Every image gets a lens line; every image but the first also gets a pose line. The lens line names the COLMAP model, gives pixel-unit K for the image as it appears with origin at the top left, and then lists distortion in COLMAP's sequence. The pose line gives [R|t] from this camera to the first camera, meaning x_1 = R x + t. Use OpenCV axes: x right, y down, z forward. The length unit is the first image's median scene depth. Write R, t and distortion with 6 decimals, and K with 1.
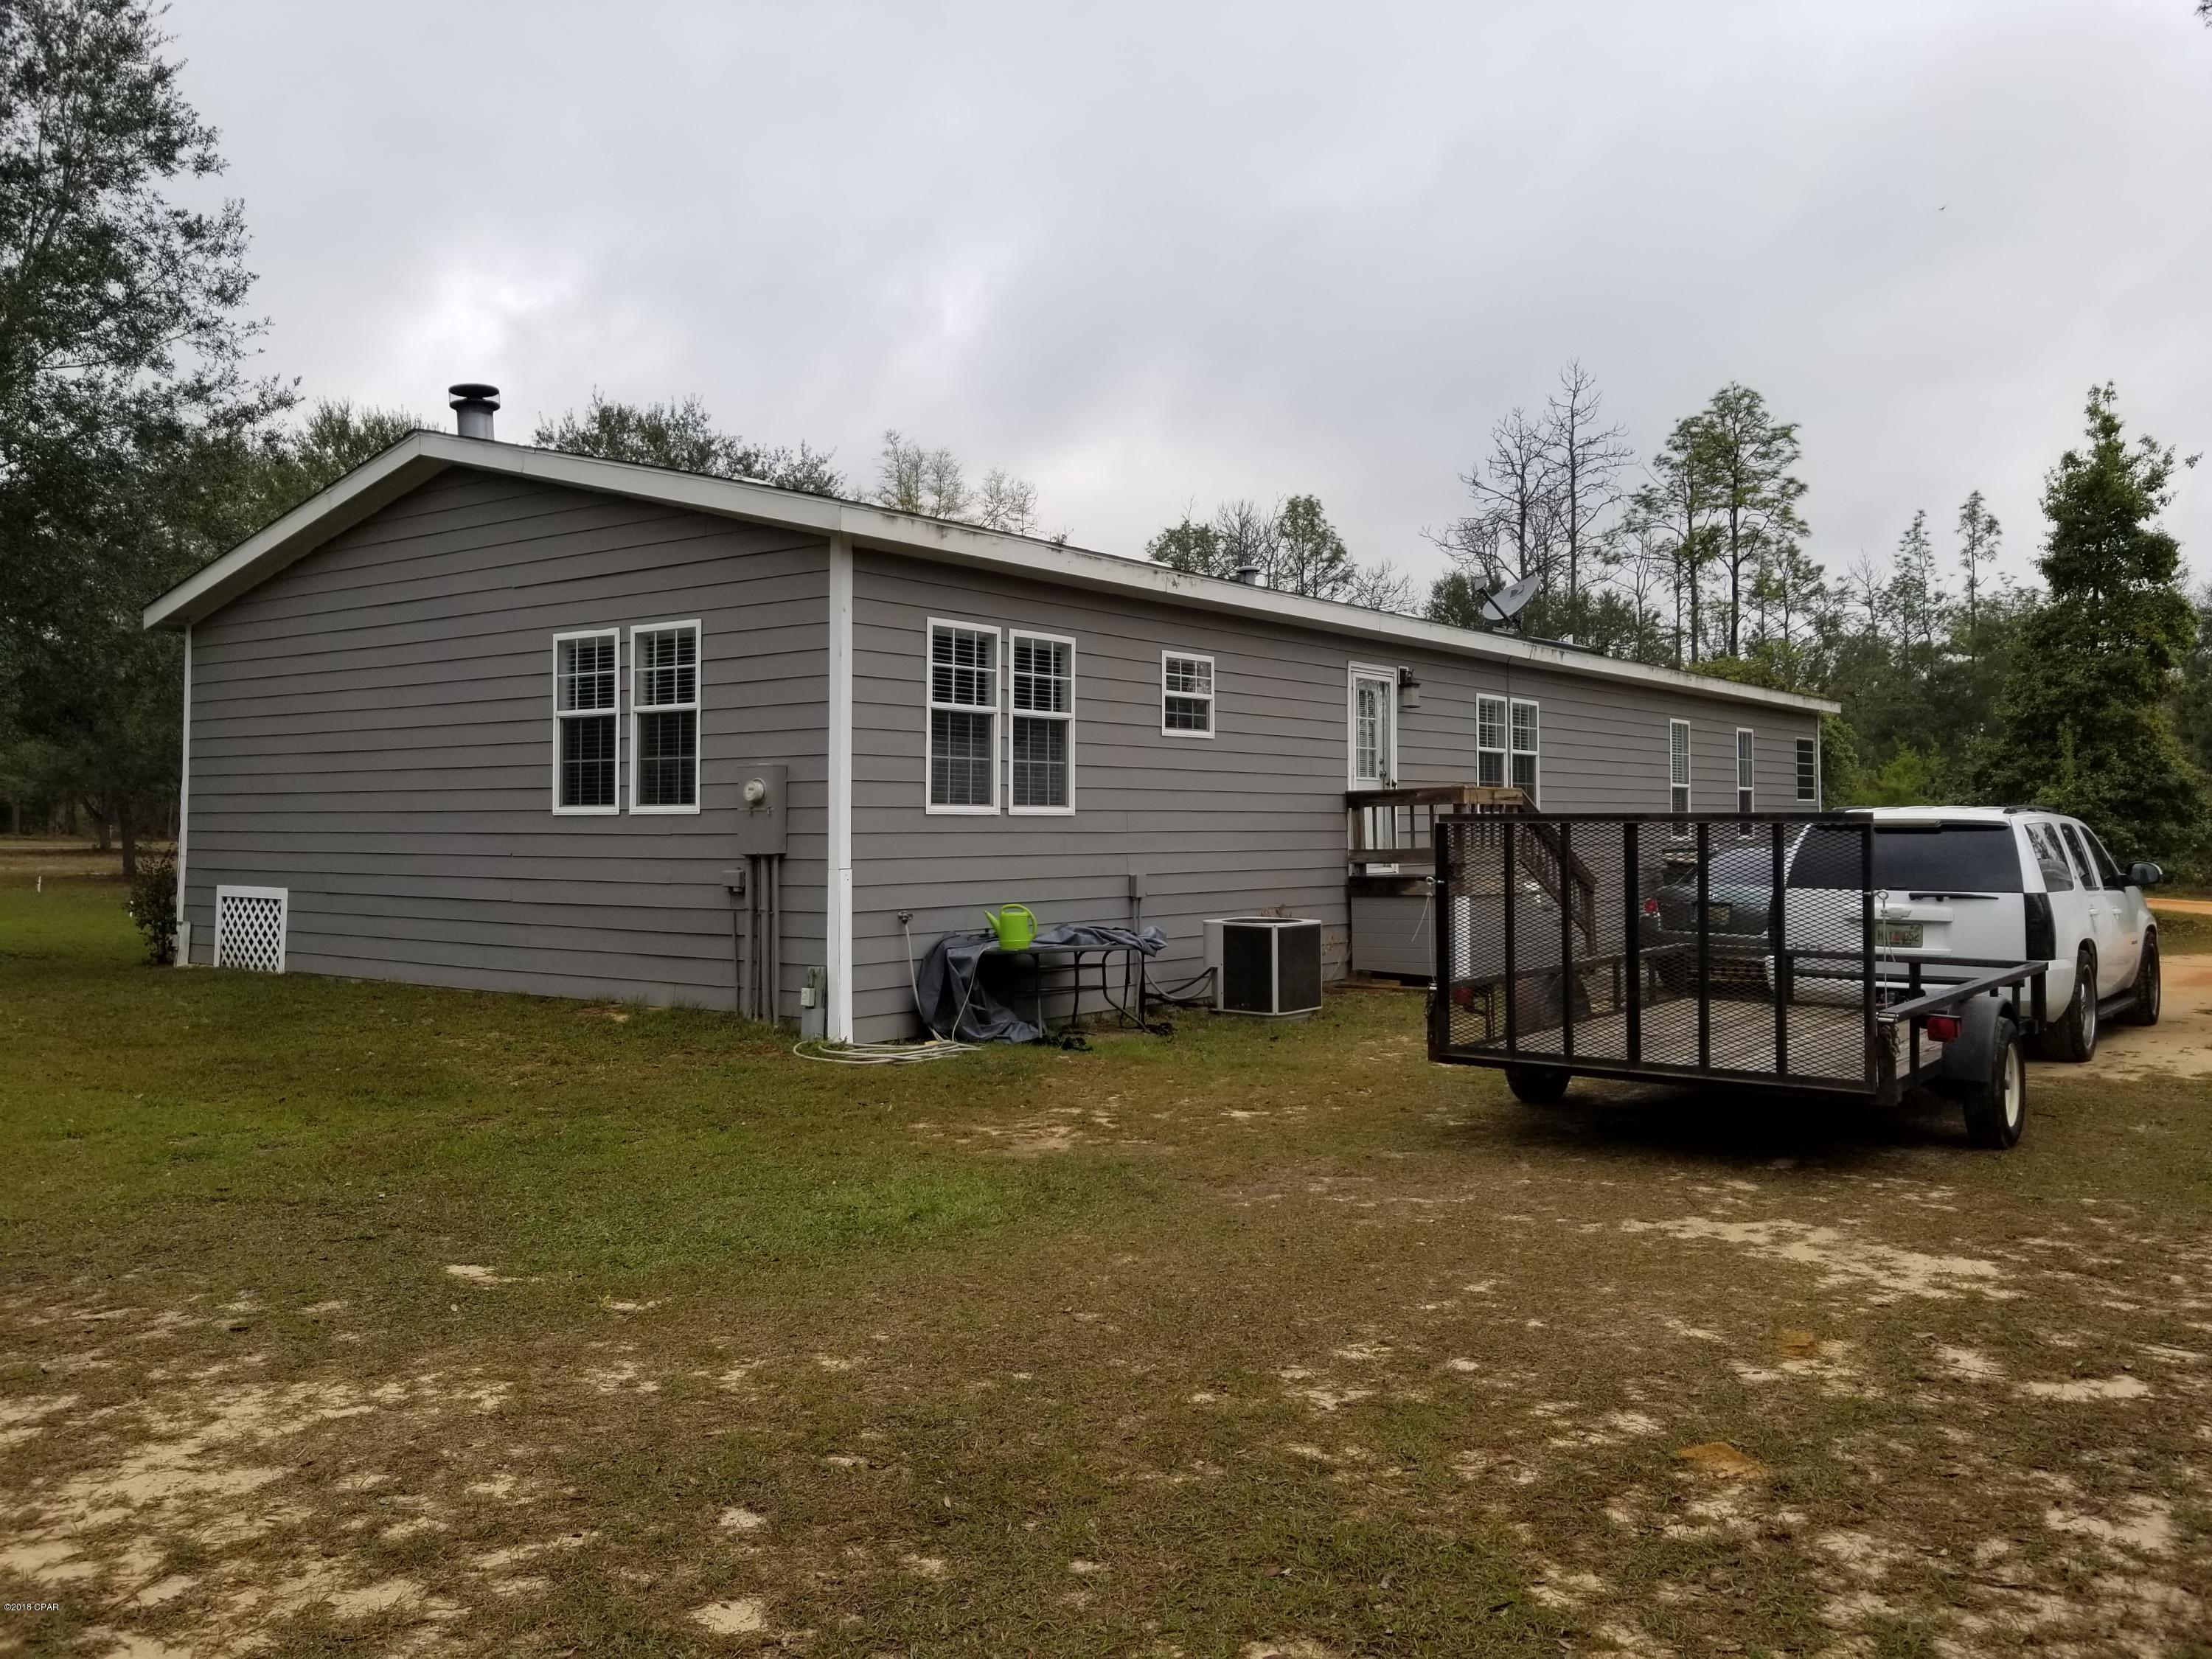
lens RADIAL K [[1724.3, 0, 1097.5], [0, 1724.3, 779.9], [0, 0, 1]] dist [0.061908, -0.105194]
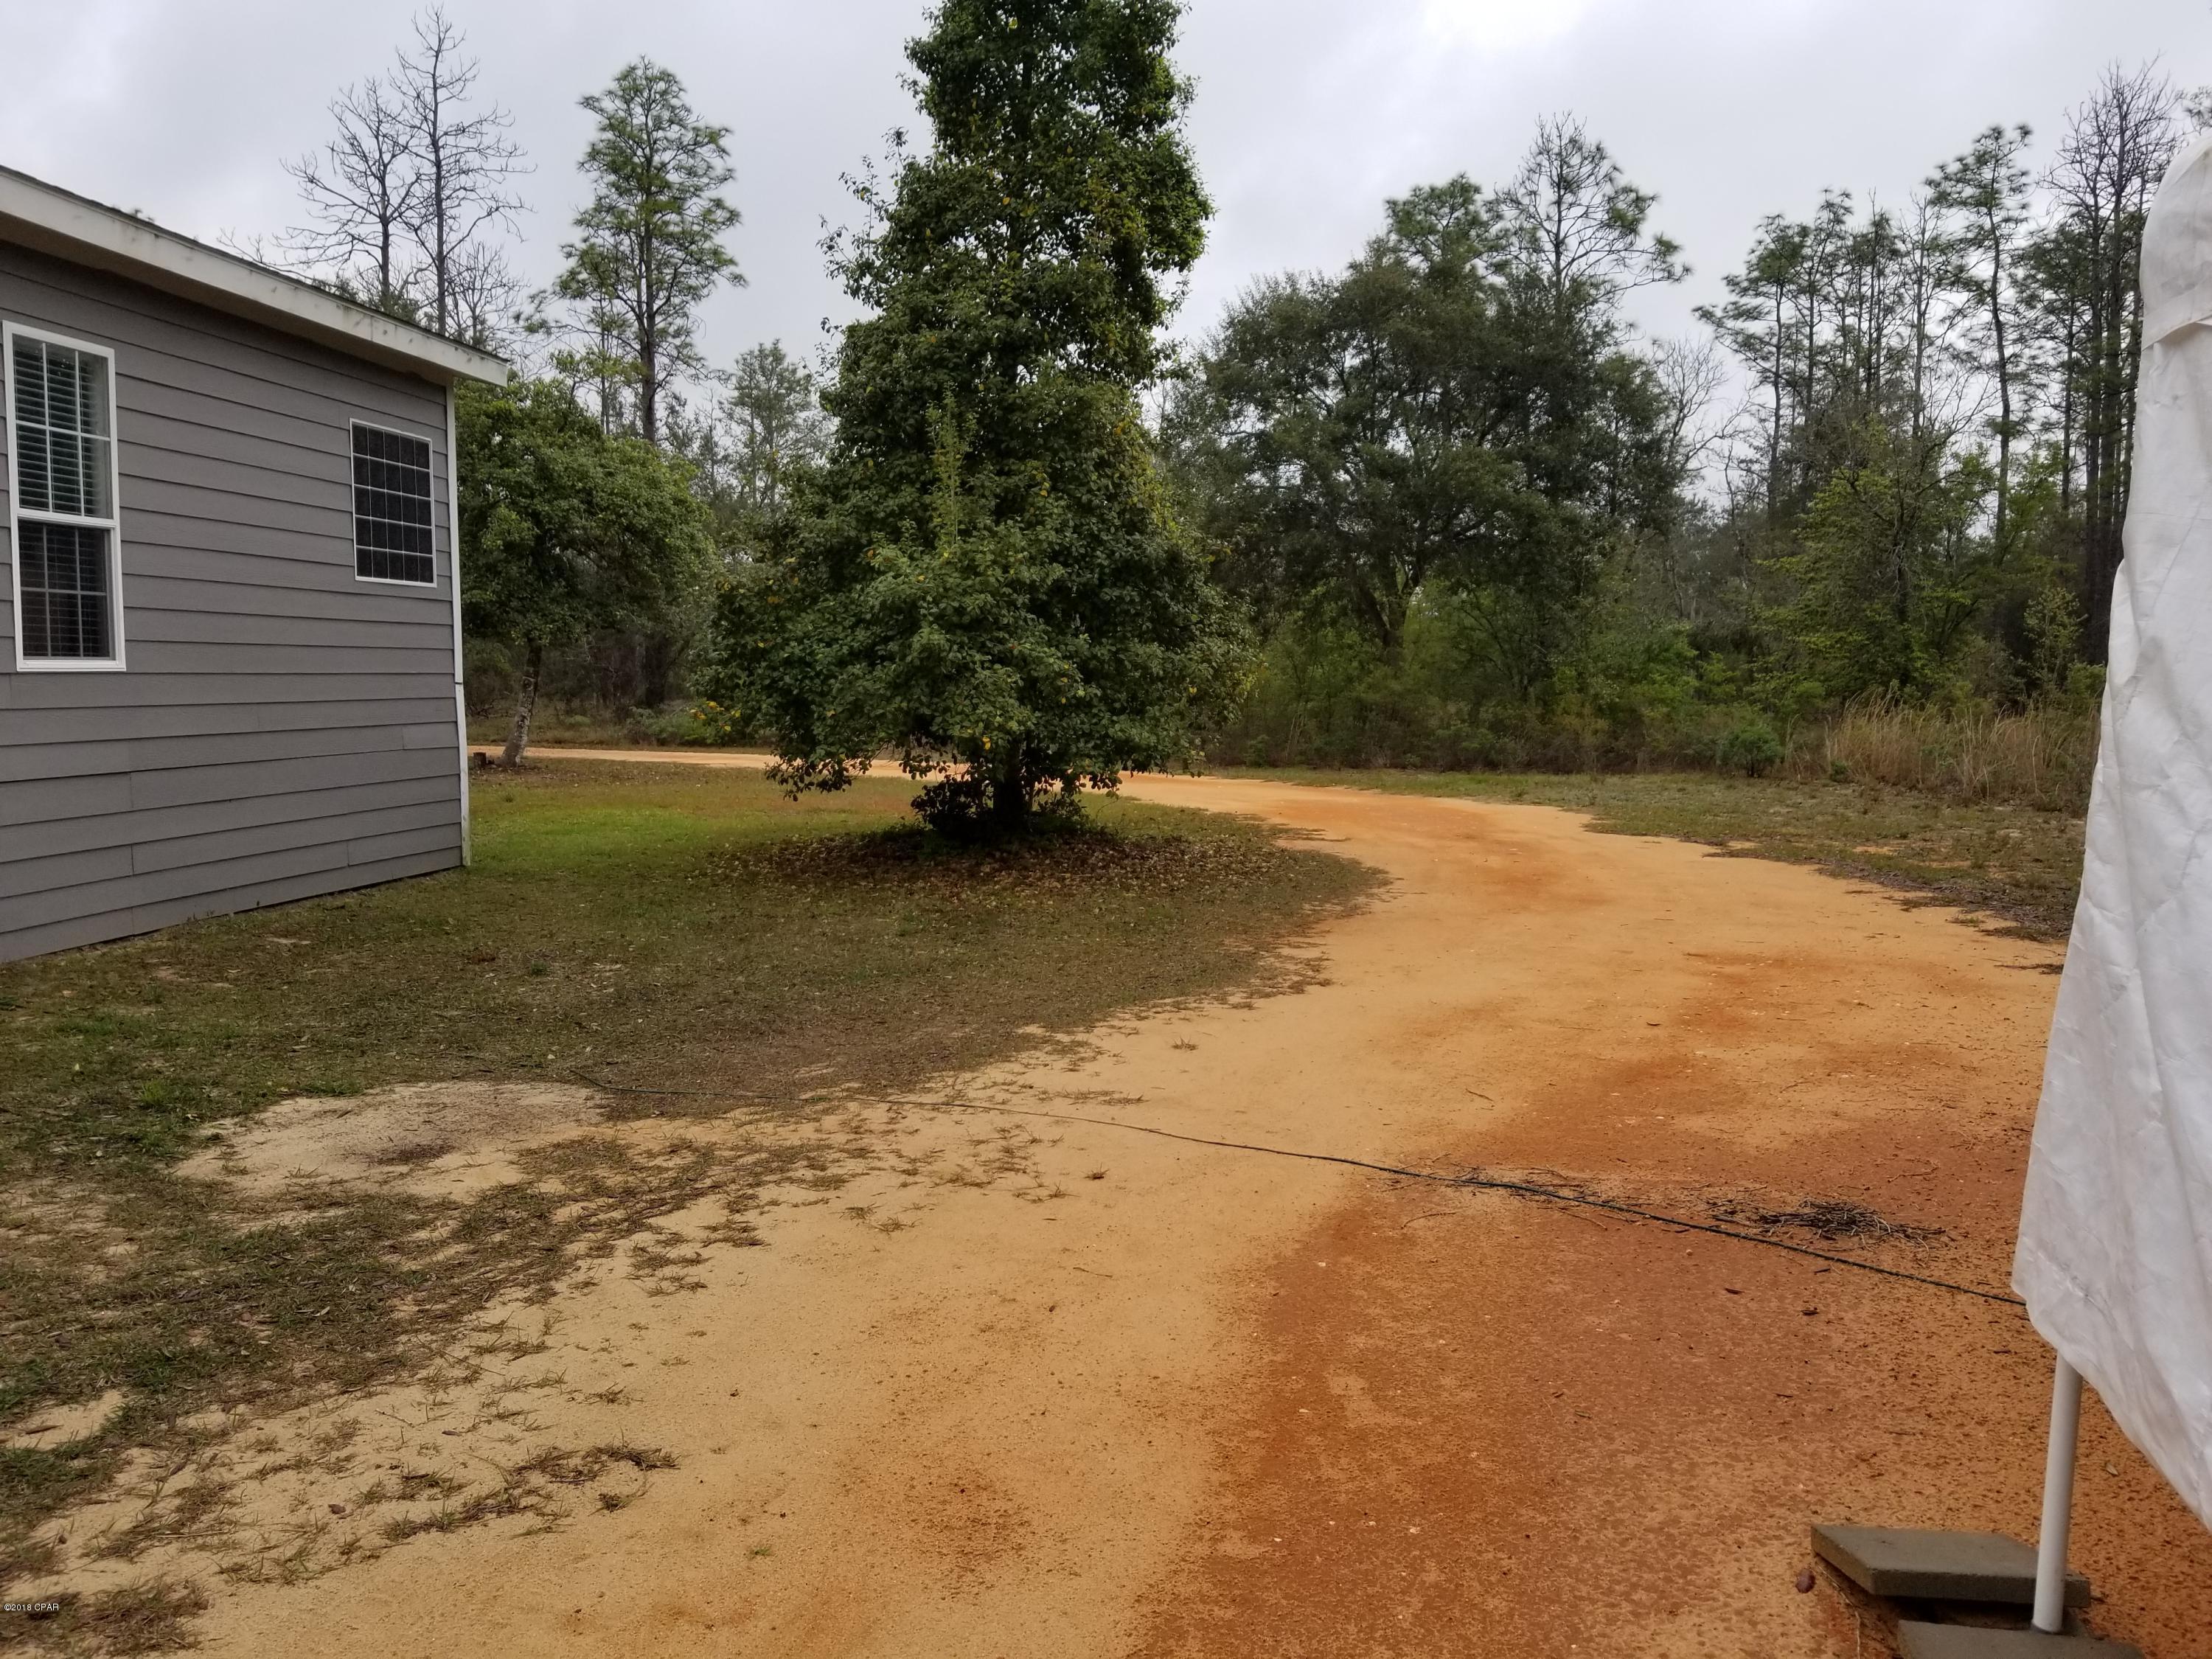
lens RADIAL K [[1724.3, 0, 1097.5], [0, 1724.3, 779.9], [0, 0, 1]] dist [0.061908, -0.105194]
pose [[0.865926, -0.024757, 0.499559, 0.370303], [-0.016365, 0.996837, 0.077769, 0.025707], [-0.499904, -0.075518, 0.862782, 0.600004]]
